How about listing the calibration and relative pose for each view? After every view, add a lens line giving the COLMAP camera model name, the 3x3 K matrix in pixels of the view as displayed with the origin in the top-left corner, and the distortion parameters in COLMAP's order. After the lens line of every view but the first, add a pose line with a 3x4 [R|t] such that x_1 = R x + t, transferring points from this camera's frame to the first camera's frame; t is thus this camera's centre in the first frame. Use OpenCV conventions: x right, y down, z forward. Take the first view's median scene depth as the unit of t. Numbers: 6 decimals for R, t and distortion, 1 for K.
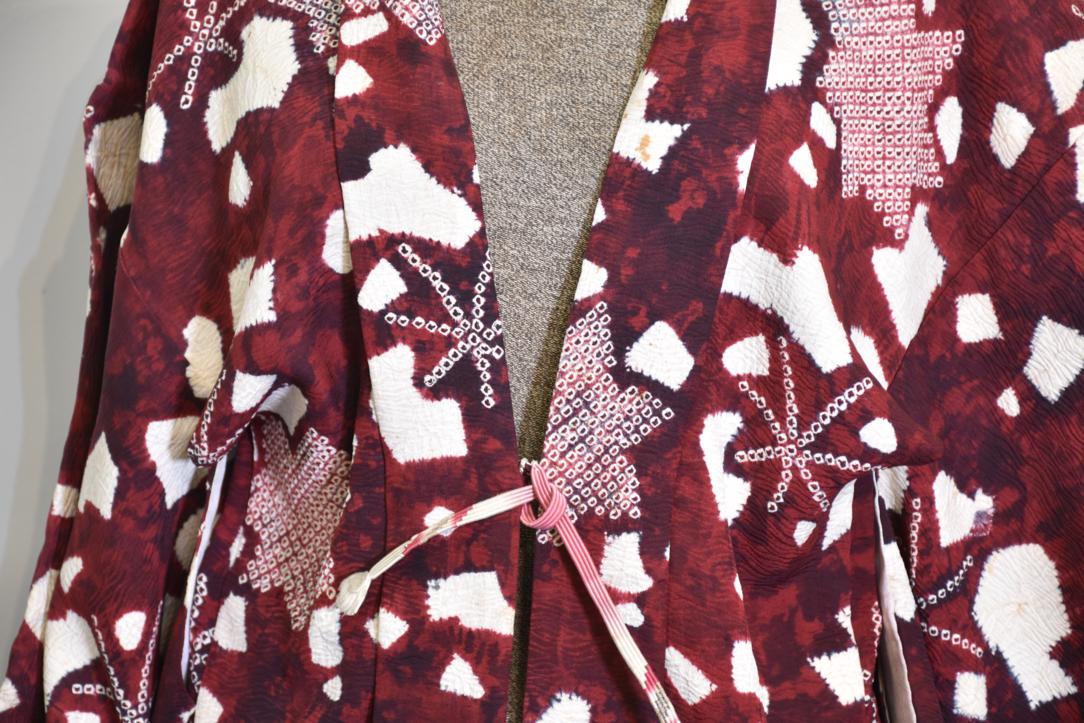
lens RADIAL K [[3032.0, 0, 543.8], [0, 3032.0, 359.3], [0, 0, 1]] dist [0.731028, 0.000000]
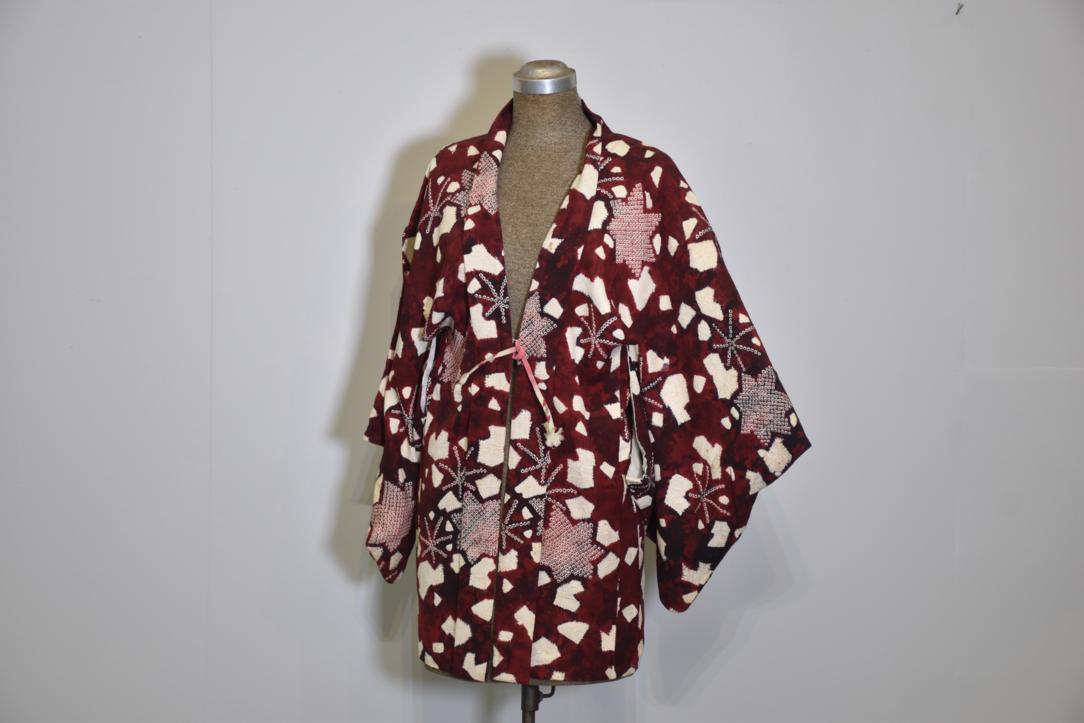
lens RADIAL K [[2340.0, 0, 541.6], [0, 2340.0, 362.2], [0, 0, 1]] dist [0.022529, 0.000000]
pose [[0.979215, 0.027933, -0.200891, 0.517279], [-0.035212, 0.998843, -0.032748, 0.135559], [0.199743, 0.039141, 0.979066, -1.437961]]
